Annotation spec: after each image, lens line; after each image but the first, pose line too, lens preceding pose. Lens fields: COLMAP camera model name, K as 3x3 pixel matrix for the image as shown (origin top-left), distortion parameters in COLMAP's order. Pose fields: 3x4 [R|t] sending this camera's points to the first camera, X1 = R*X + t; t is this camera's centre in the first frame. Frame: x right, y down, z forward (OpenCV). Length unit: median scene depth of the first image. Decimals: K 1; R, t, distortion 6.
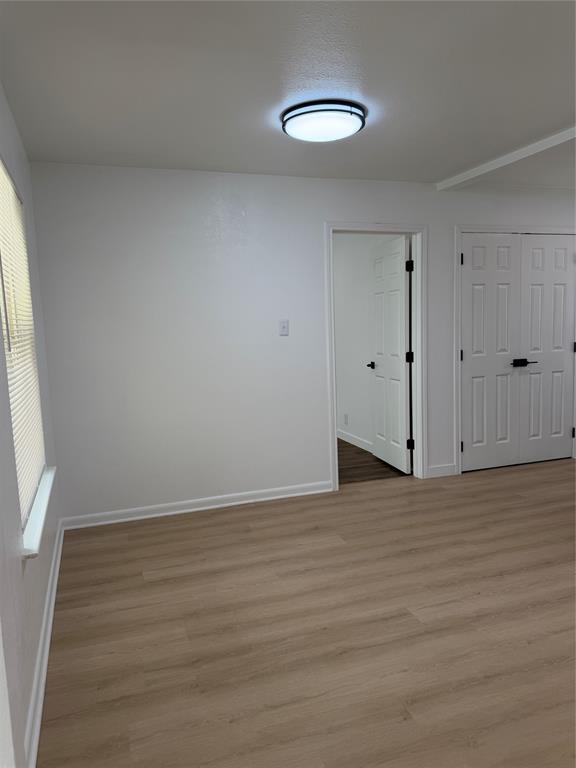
lens RADIAL K [[556.3, 0, 288.0], [0, 556.3, 384.0], [0, 0, 1]] dist [0.001495, 0.000070]
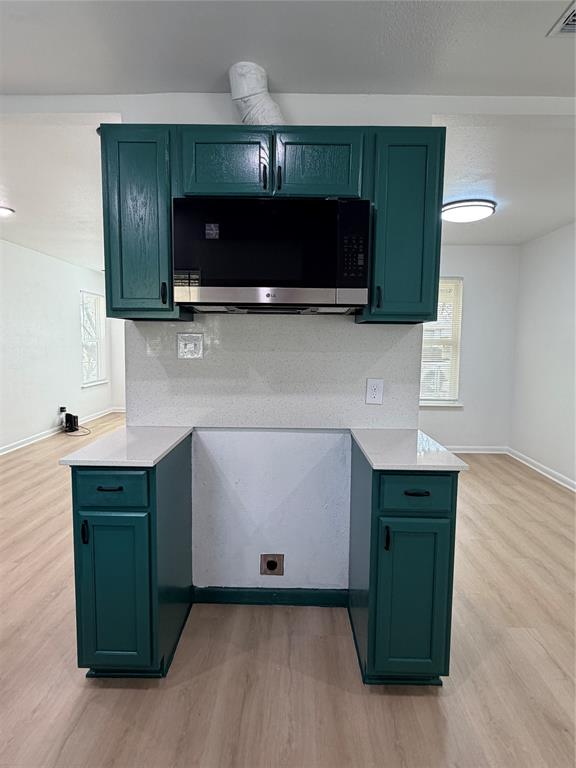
lens RADIAL K [[448.5, 0, 288.1], [0, 448.5, 378.4], [0, 0, 1]] dist [0.003409, 0.000040]
pose [[-0.345993, 0.122507, -0.930205, 1.225715], [-0.099374, 0.981077, 0.166170, -0.159285], [0.932959, 0.149932, -0.327272, 0.810043]]
